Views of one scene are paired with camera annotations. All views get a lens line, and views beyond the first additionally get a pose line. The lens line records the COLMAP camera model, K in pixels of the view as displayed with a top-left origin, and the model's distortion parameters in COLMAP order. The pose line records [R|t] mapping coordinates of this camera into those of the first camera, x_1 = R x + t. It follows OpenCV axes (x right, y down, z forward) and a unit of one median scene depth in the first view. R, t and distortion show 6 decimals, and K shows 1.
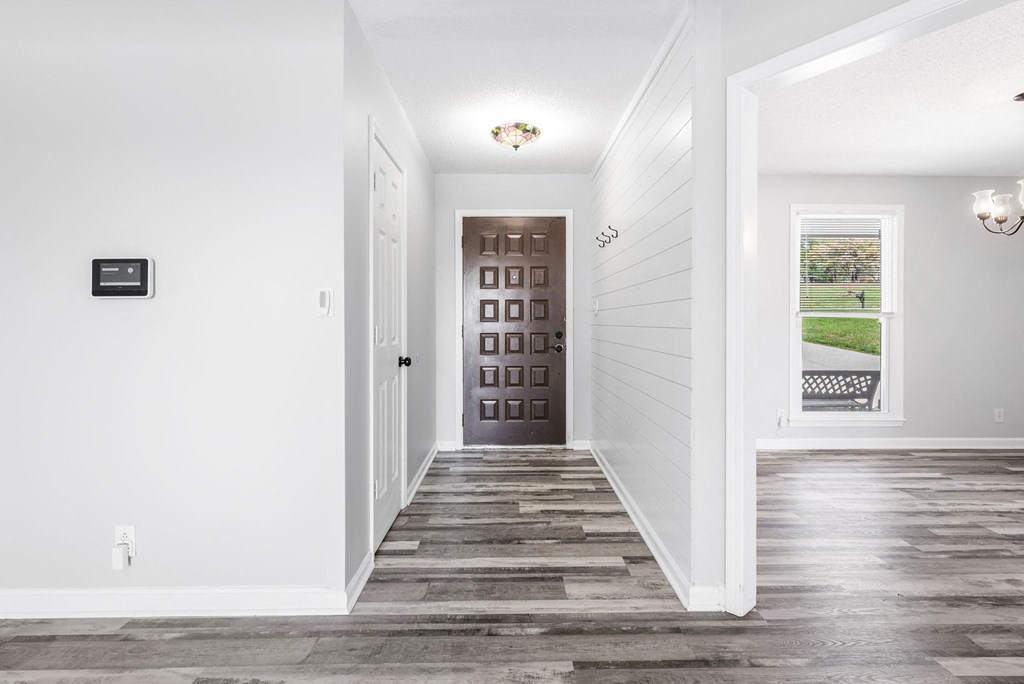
lens RADIAL K [[480.5, 0, 515.6], [0, 480.5, 322.4], [0, 0, 1]] dist [-0.000308, -0.000177]
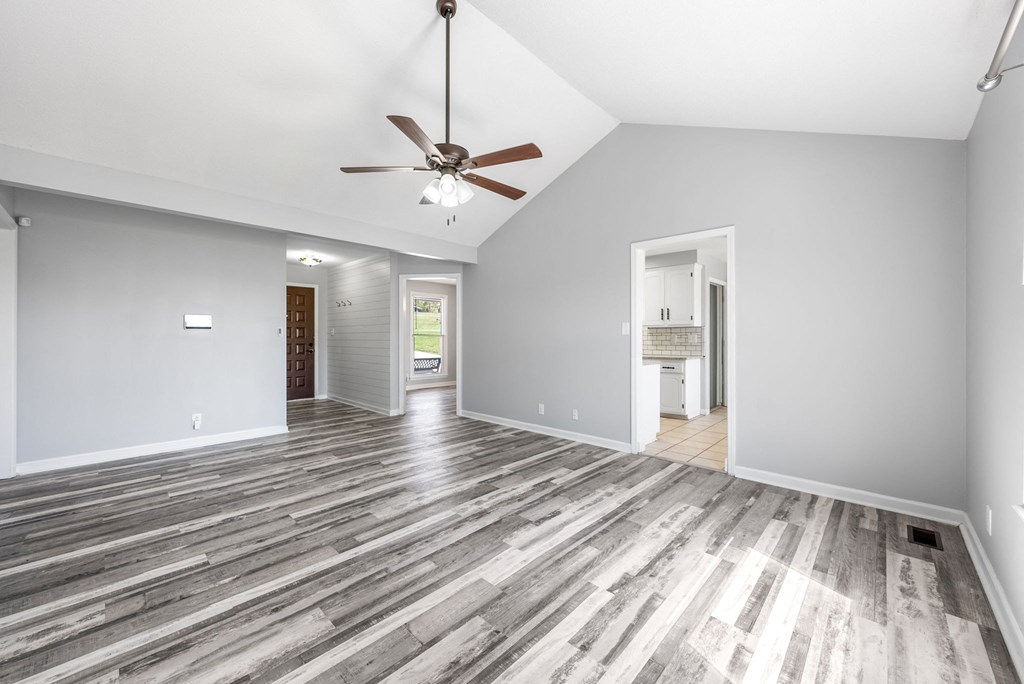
lens RADIAL K [[390.0, 0, 512.0], [0, 390.0, 342.0], [0, 0, 1]] dist [-0.000824, -0.000083]
pose [[0.701003, -0.006515, 0.713128, -0.500448], [0.000128, 0.999959, 0.009010, -0.000889], [-0.713158, -0.006225, 0.700976, -0.794406]]
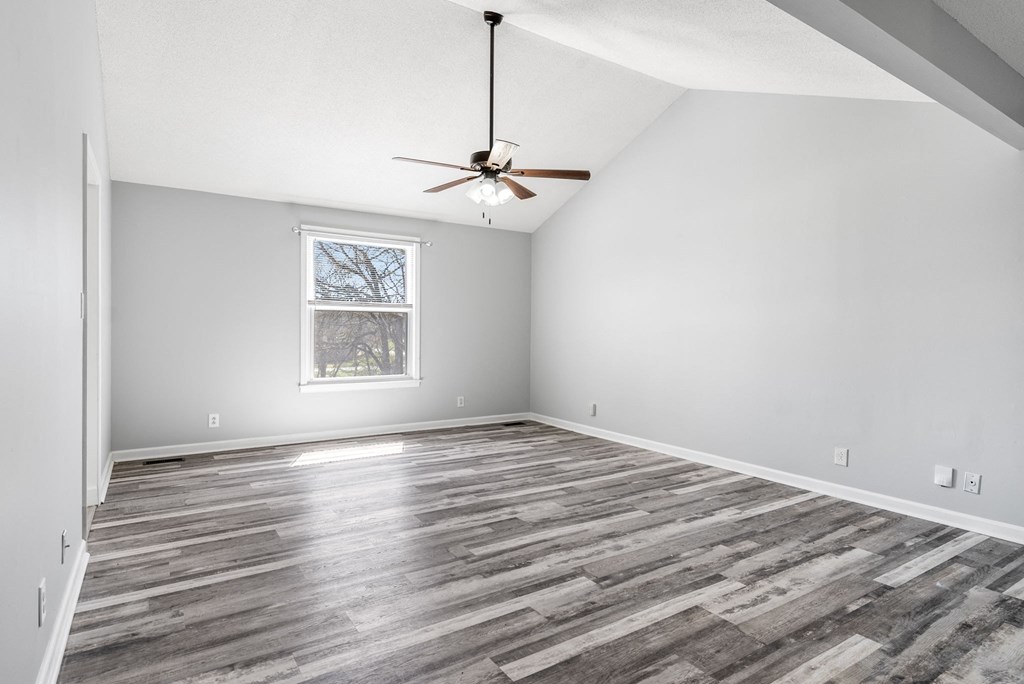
lens RADIAL K [[548.2, 0, 520.3], [0, 548.2, 335.9], [0, 0, 1]] dist [0.000733, -0.001000]
pose [[-0.836469, -0.001233, -0.548013, 0.270344], [-0.010100, 0.999862, 0.013166, 0.007522], [0.547921, 0.016548, -0.836366, 0.417364]]
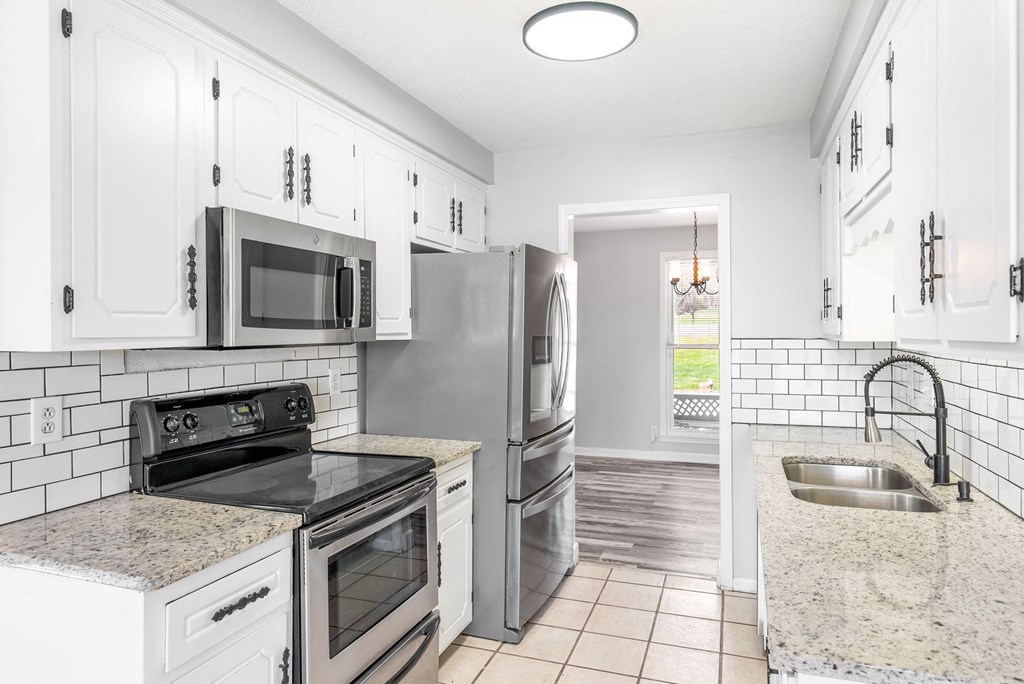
lens RADIAL K [[627.3, 0, 522.7], [0, 627.3, 333.2], [0, 0, 1]] dist [0.002684, 0.000398]
pose [[0.941447, -0.001588, -0.337158, 0.776883], [0.002739, 0.999992, 0.002939, -0.054114], [0.337151, -0.003690, 0.941443, -0.564341]]
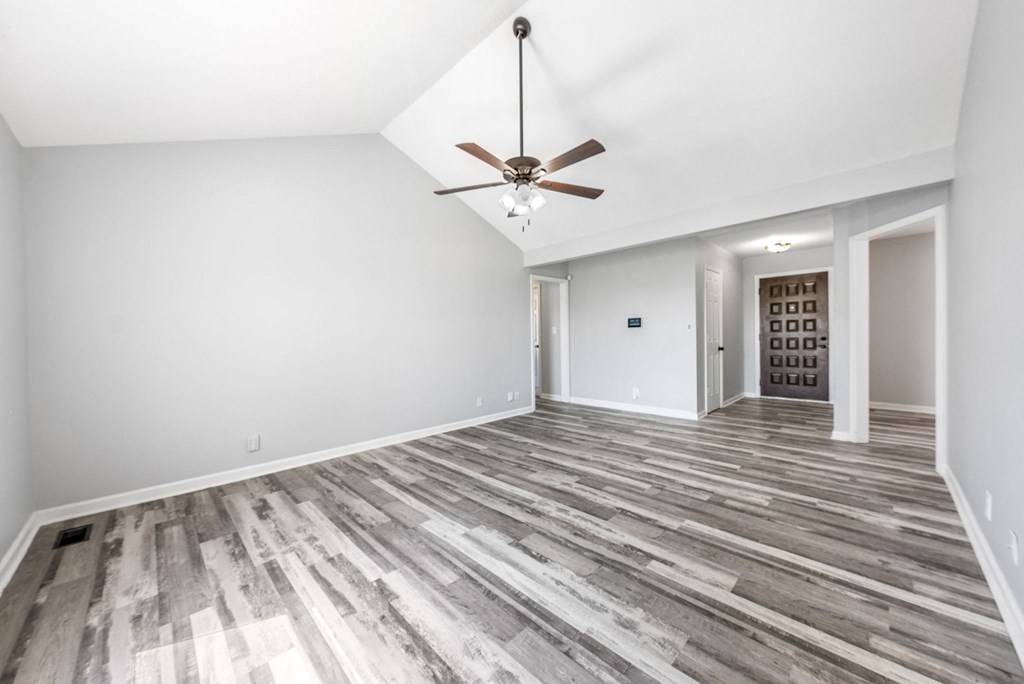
lens RADIAL K [[367.7, 0, 515.3], [0, 367.7, 342.8], [0, 0, 1]] dist [0.000732, 0.000050]
pose [[0.698639, 0.001079, -0.715473, 0.264289], [0.015540, 0.999740, 0.016682, 0.000702], [0.715305, -0.022773, 0.698441, -0.749010]]
